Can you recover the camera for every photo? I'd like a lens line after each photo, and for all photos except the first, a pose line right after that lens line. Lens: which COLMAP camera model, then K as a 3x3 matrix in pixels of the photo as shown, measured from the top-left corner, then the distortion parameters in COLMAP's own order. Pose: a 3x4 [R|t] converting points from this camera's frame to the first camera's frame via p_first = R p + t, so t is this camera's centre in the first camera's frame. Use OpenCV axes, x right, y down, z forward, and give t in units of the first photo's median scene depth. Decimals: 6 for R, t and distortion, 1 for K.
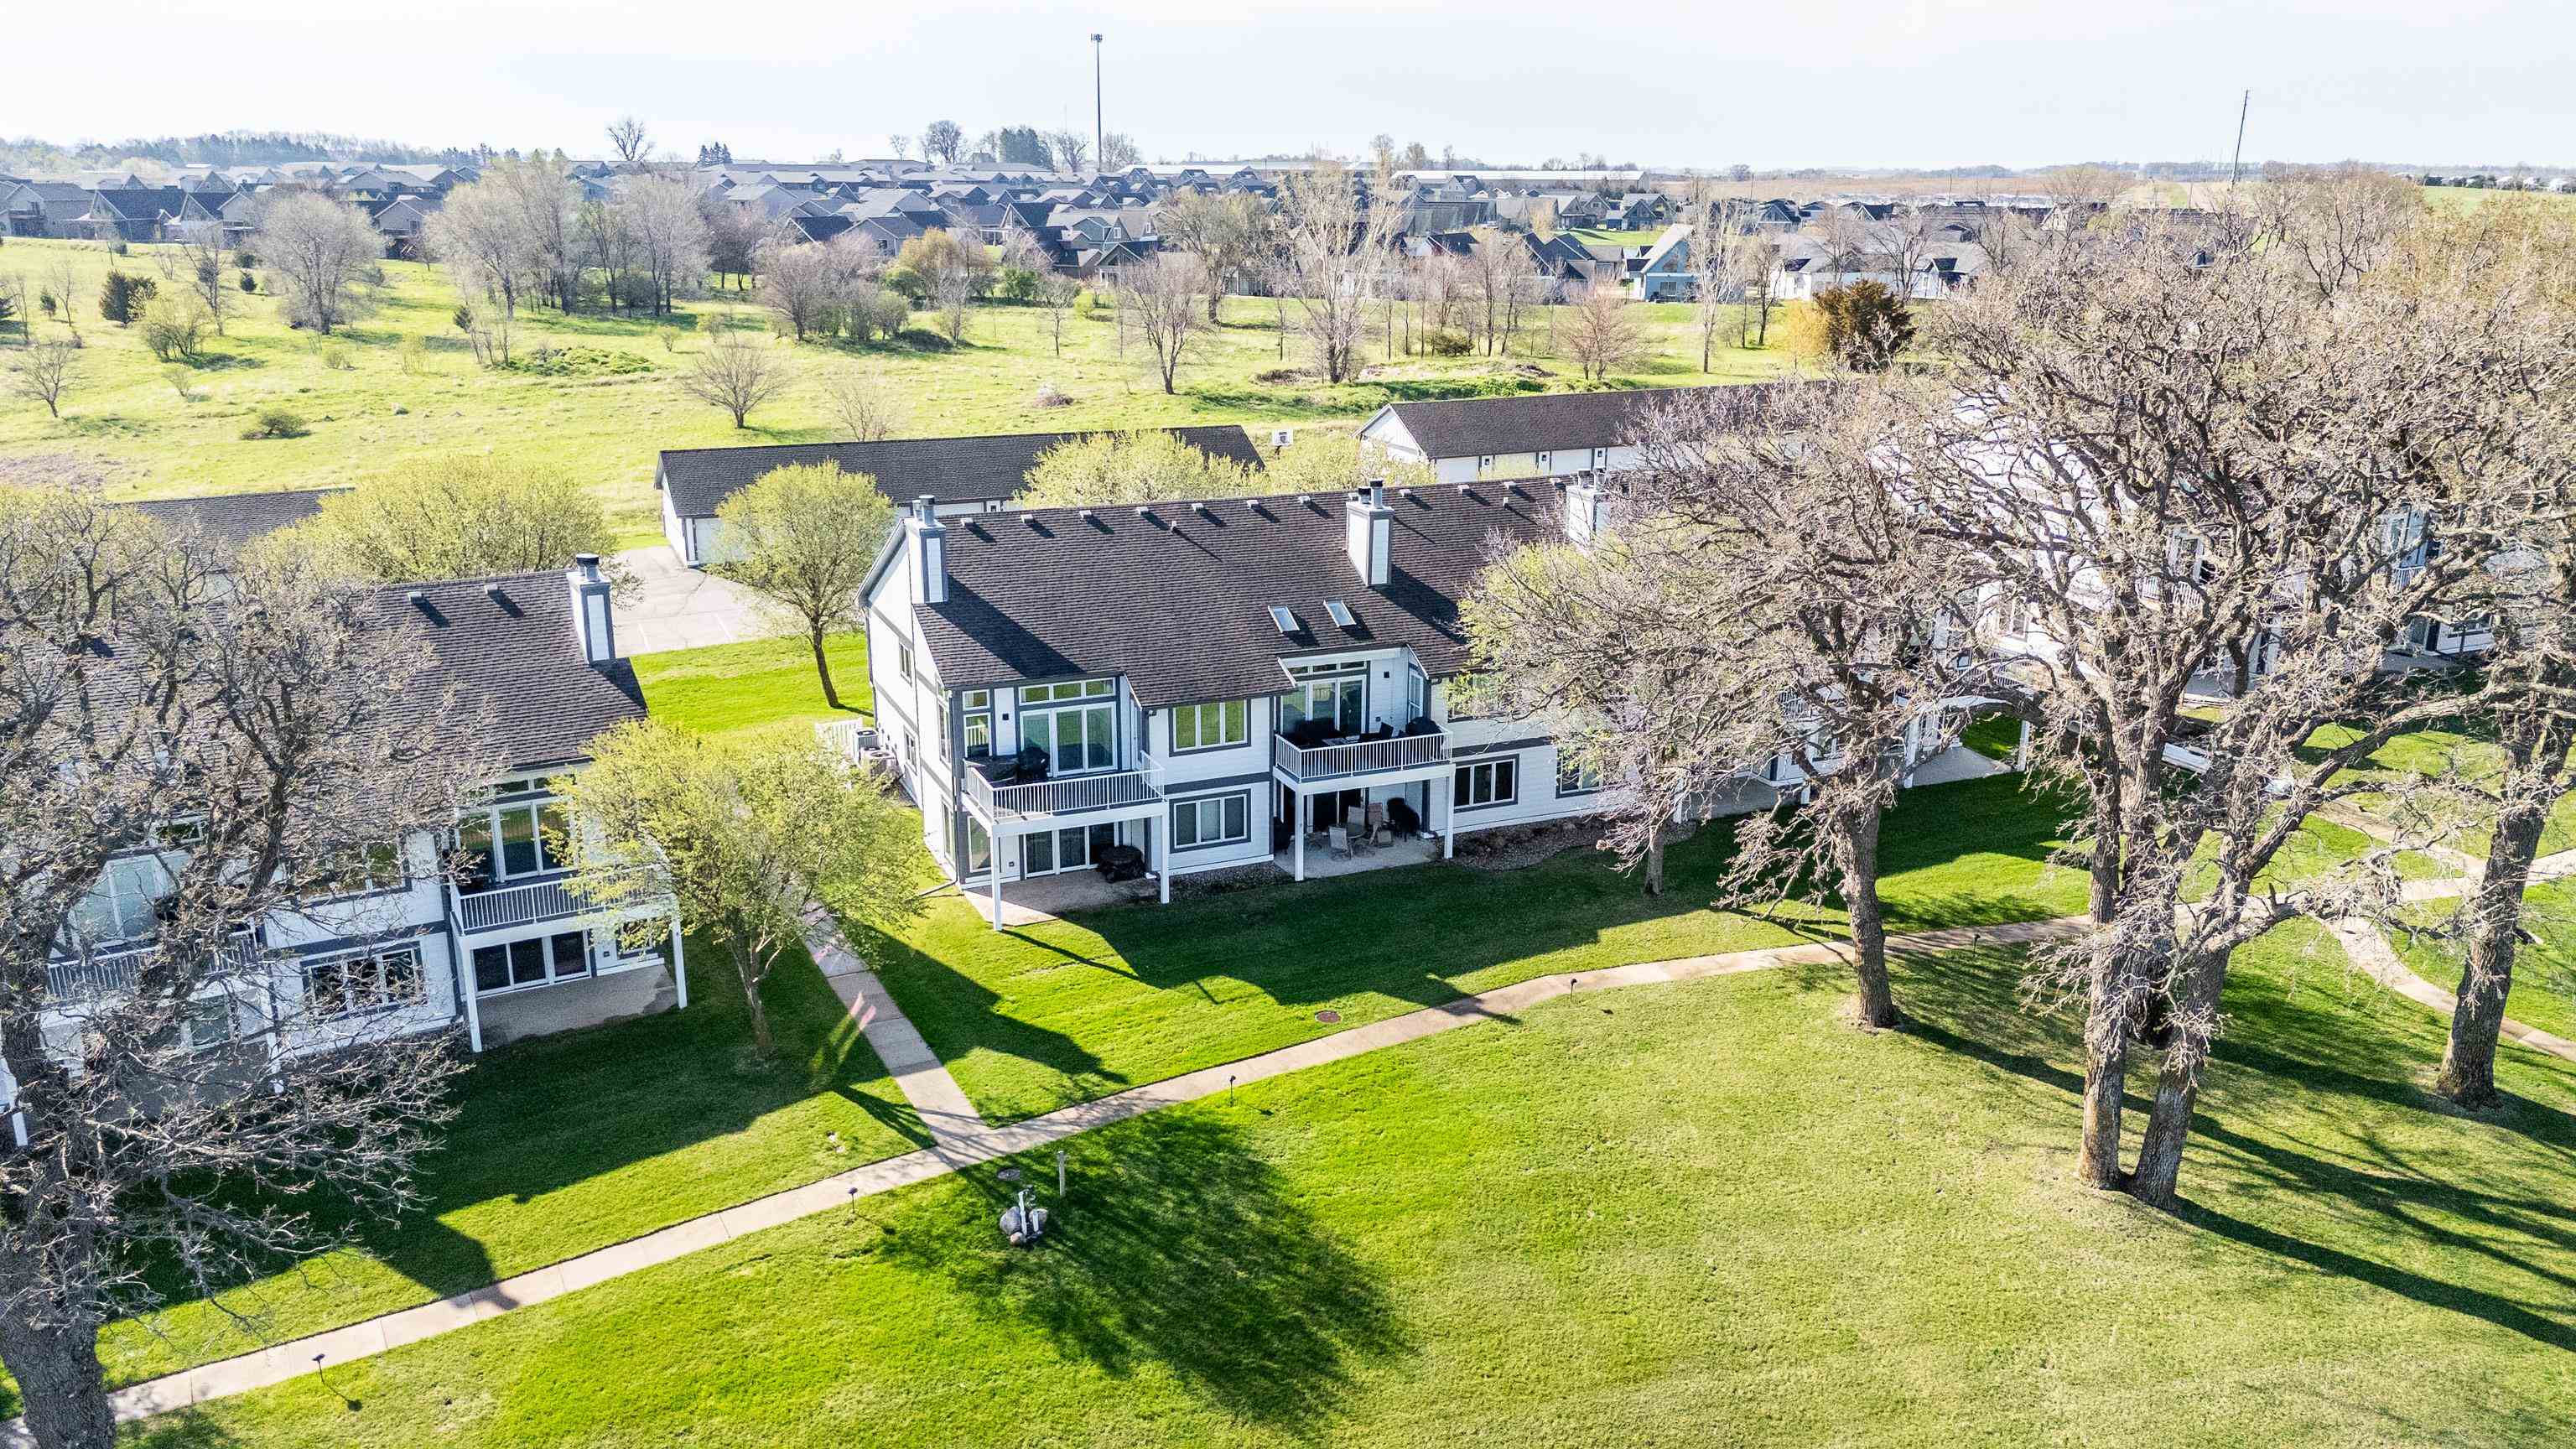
lens RADIAL K [[1883.6, 0, 1289.9], [0, 1883.6, 728.8], [0, 0, 1]] dist [0.044243, -0.033792]
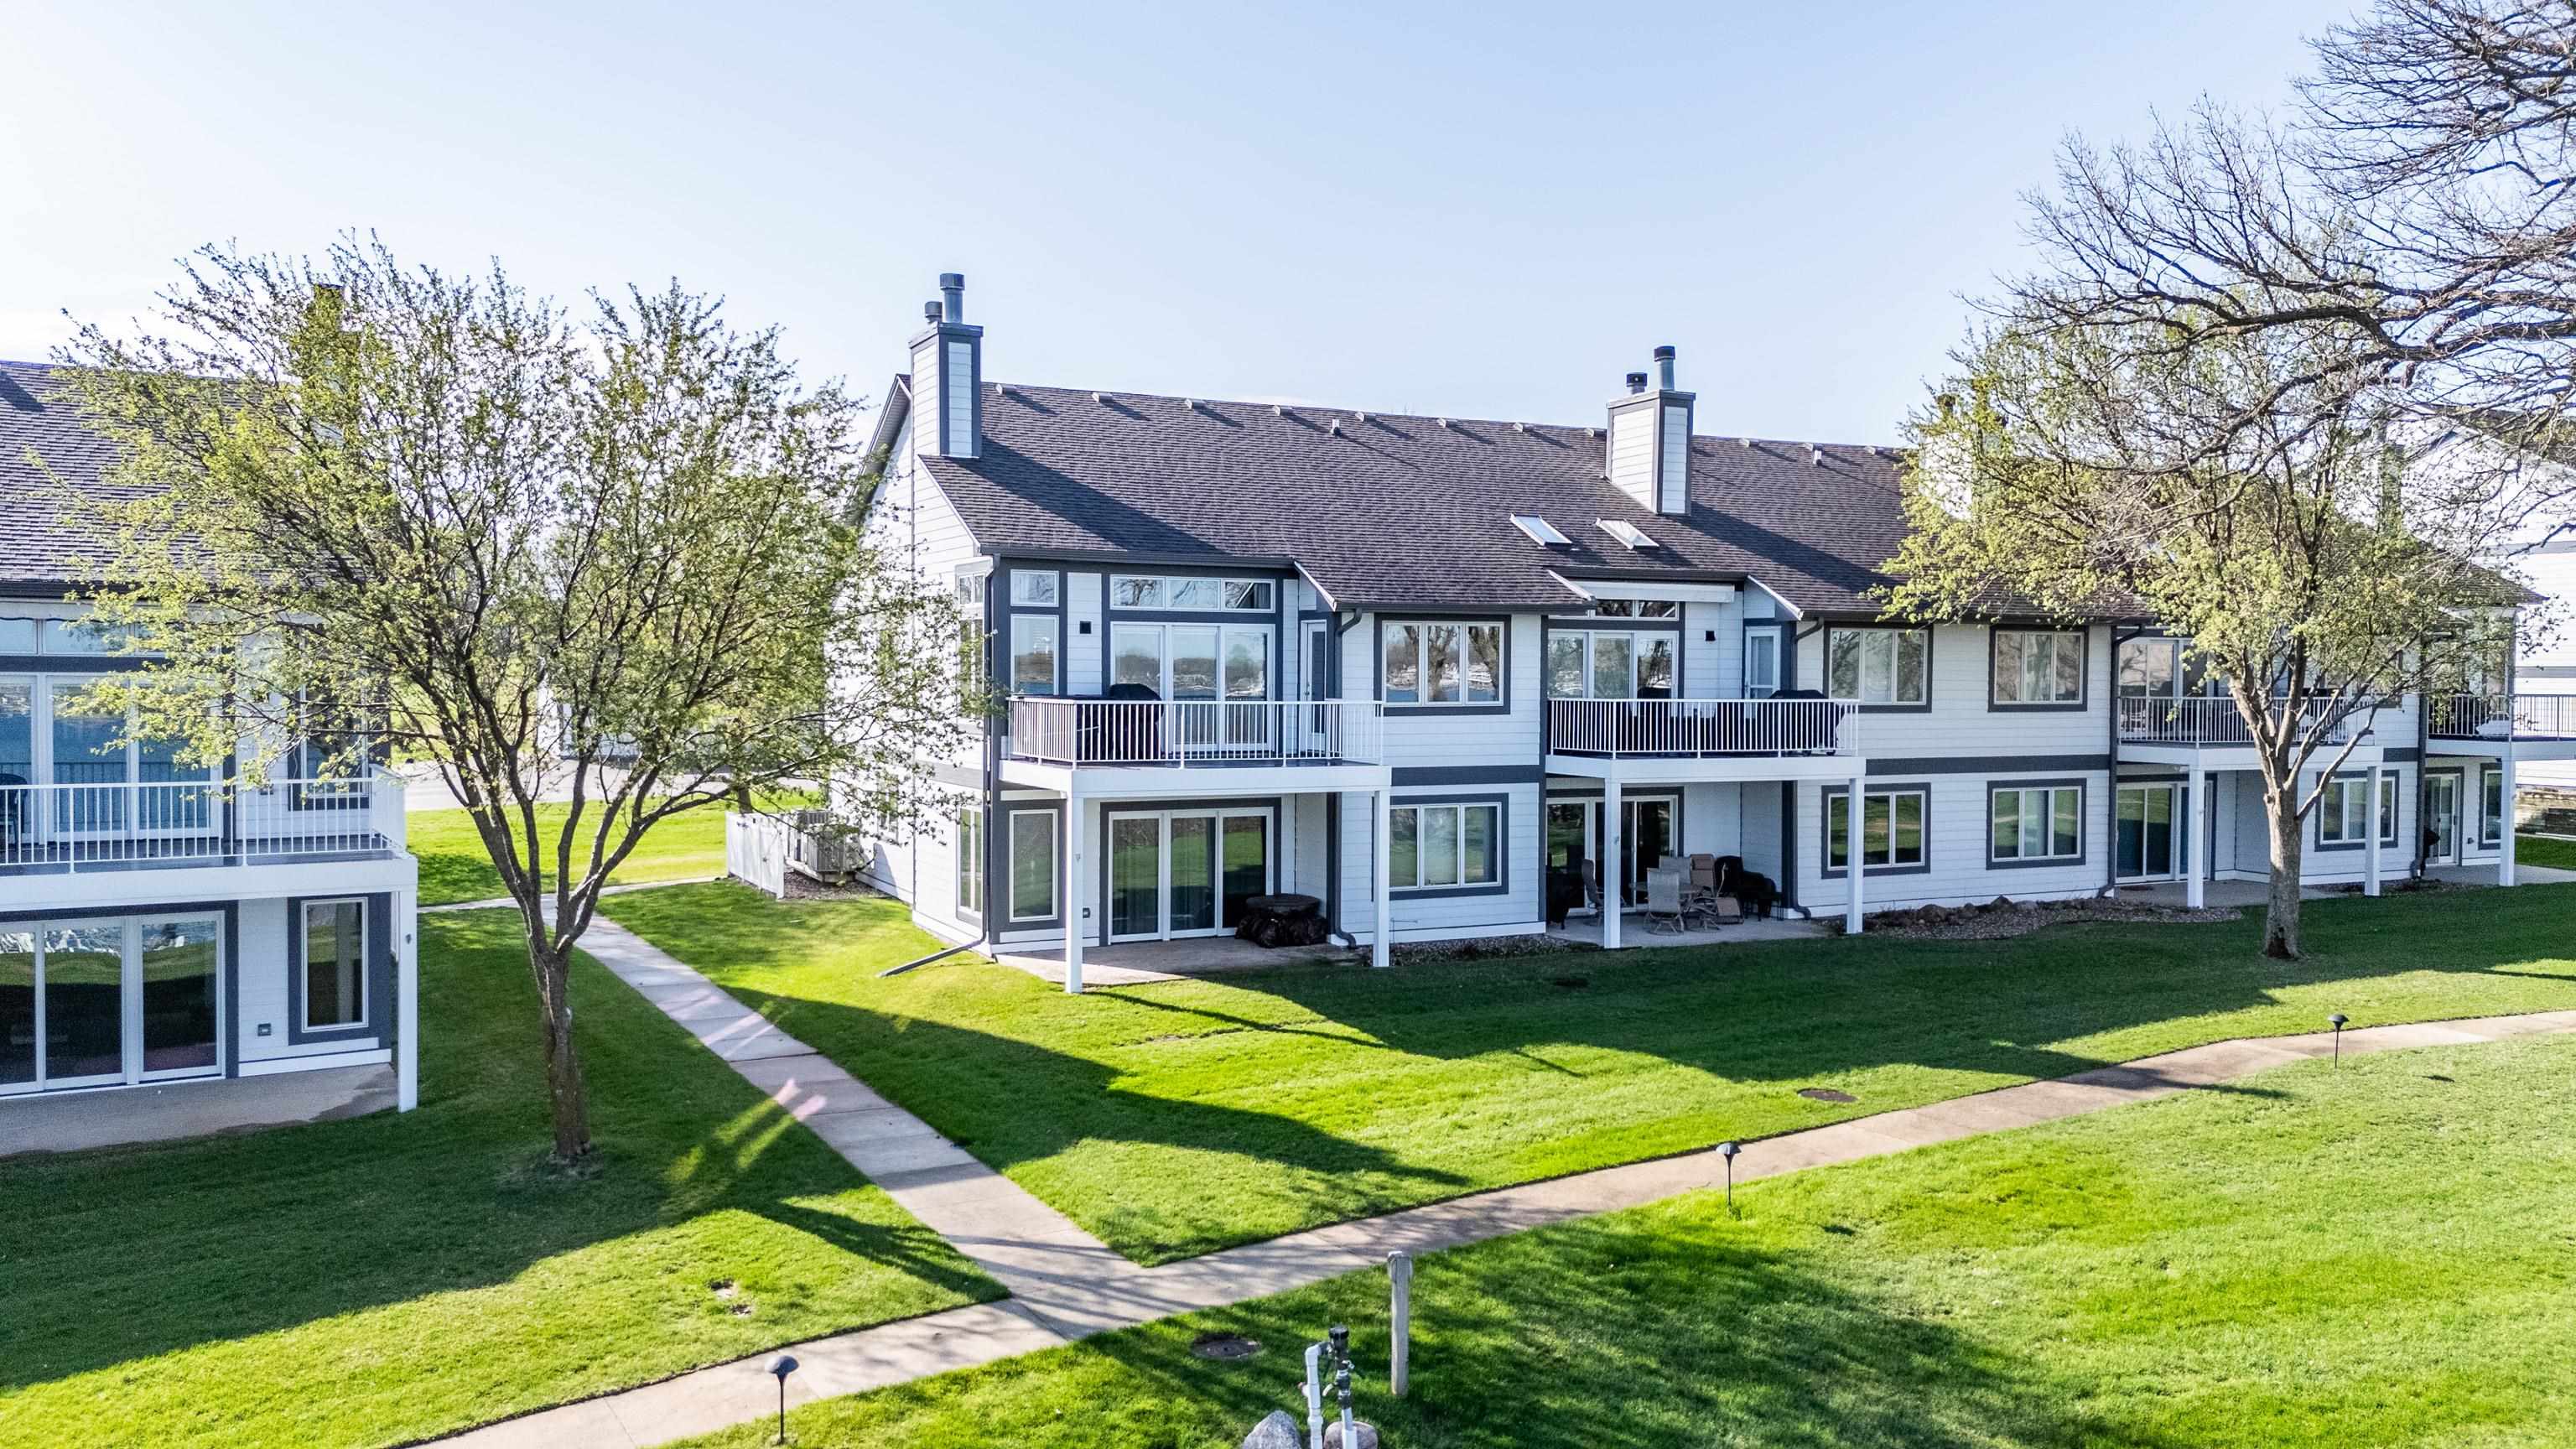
lens RADIAL K [[1883.6, 0, 1260.3], [0, 1883.6, 649.8], [0, 0, 1]] dist [0.044243, -0.033792]
pose [[0.999234, 0.003993, 0.038939, -0.123807], [0.008147, 0.951785, -0.306658, 0.172254], [-0.038286, 0.306740, 0.951023, 0.487402]]
